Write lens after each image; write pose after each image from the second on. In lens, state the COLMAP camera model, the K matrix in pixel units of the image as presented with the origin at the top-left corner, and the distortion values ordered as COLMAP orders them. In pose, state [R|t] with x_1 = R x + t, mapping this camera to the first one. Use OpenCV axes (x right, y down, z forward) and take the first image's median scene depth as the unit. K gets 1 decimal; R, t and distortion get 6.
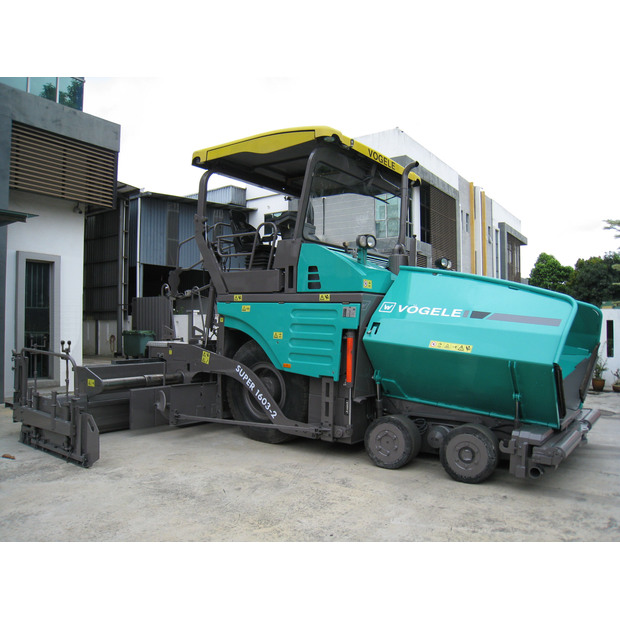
lens RADIAL K [[512.0, 0, 313.9], [0, 512.0, 309.3], [0, 0, 1]] dist [-0.170054, 0.118549]
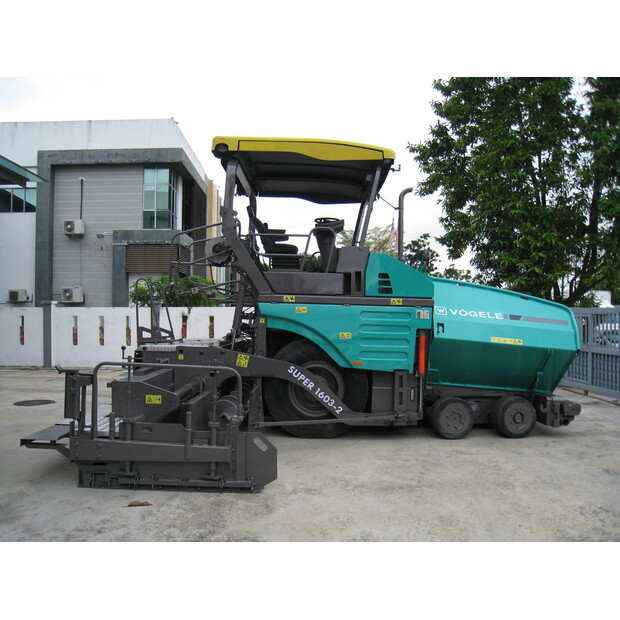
lens RADIAL K [[512.0, 0, 313.9], [0, 512.0, 309.3], [0, 0, 1]] dist [-0.170054, 0.118549]
pose [[0.799041, 0.004670, 0.601258, -0.843967], [-0.015778, 0.999788, 0.013203, -0.018550], [-0.601069, -0.020036, 0.798946, 0.204784]]
